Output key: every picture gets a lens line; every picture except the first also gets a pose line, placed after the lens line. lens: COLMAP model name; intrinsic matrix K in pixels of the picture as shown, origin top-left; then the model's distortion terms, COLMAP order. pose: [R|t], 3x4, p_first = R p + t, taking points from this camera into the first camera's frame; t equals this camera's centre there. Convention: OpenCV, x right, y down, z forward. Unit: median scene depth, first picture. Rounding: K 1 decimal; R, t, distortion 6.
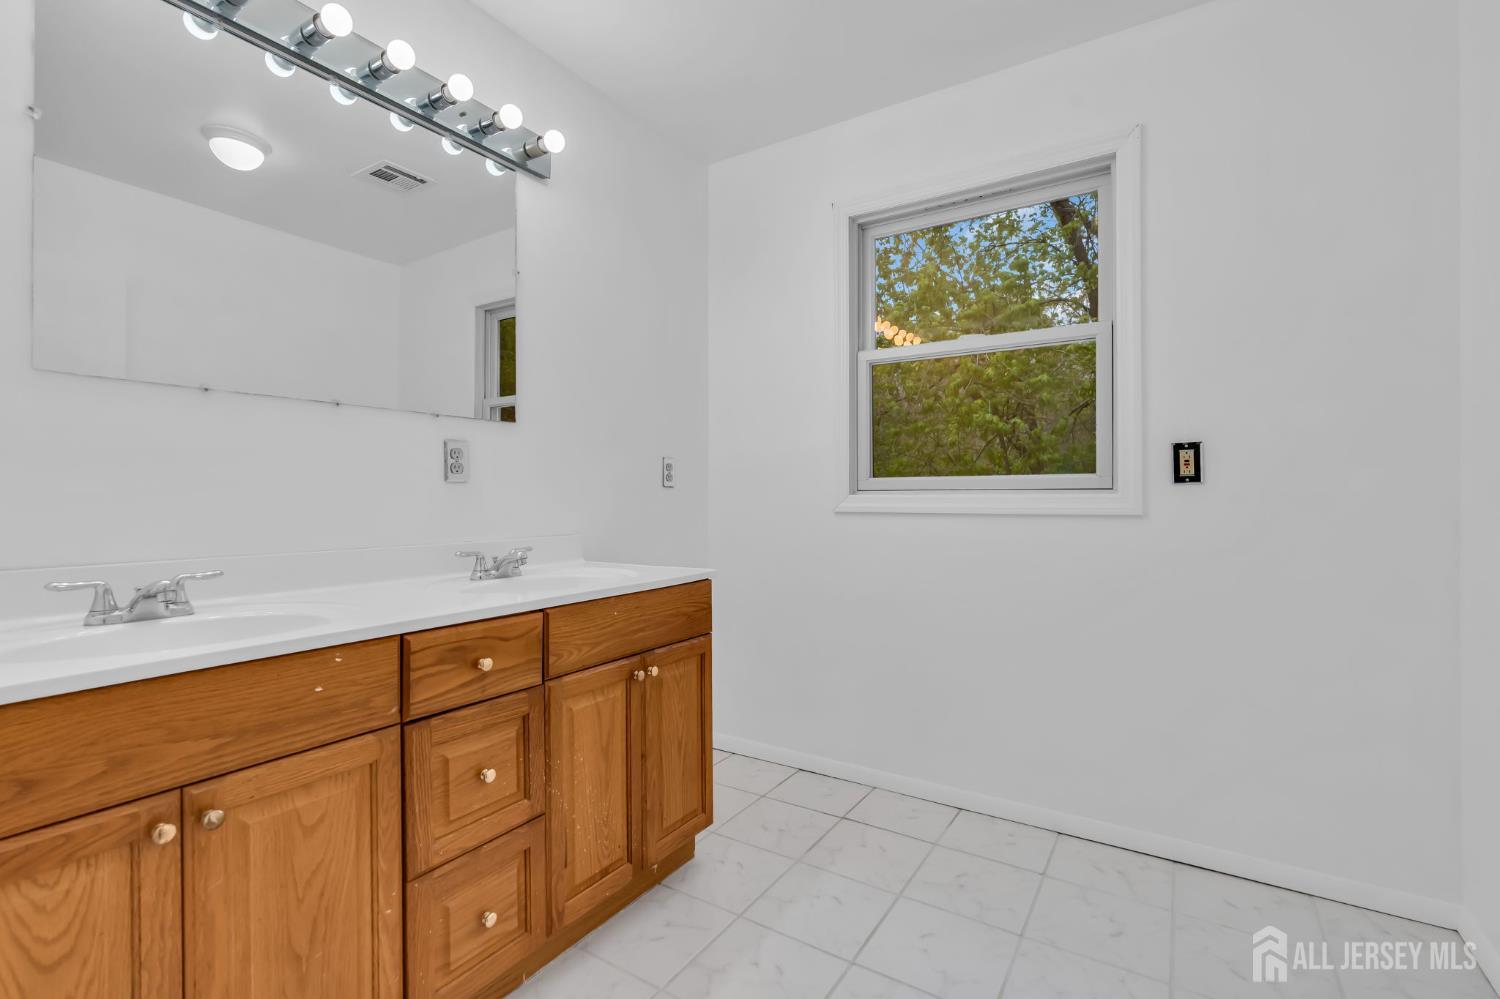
lens RADIAL K [[679.3, 0, 749.0], [0, 679.3, 499.3], [0, 0, 1]] dist [0.004726, 0.001342]
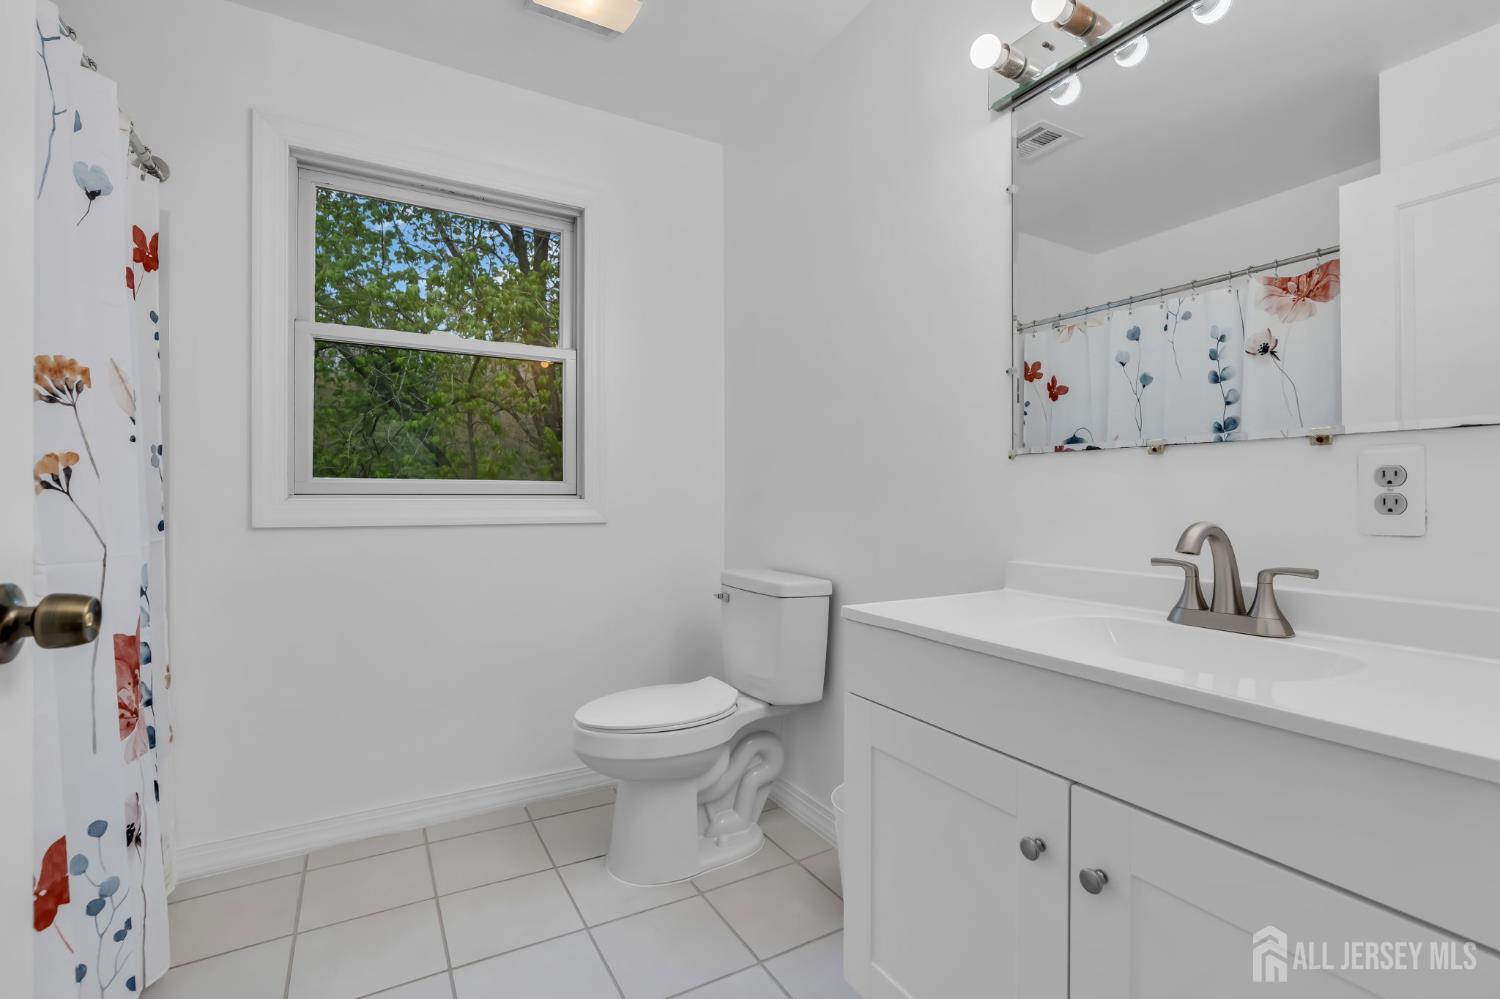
lens RADIAL K [[679.3, 0, 750.0], [0, 679.3, 497.5], [0, 0, 1]] dist [0.004726, 0.001342]
pose [[0.459814, 0.005709, 0.887997, -0.332719], [0.006517, 0.999931, -0.009803, 0.003179], [-0.887991, 0.010294, 0.459745, 0.185297]]
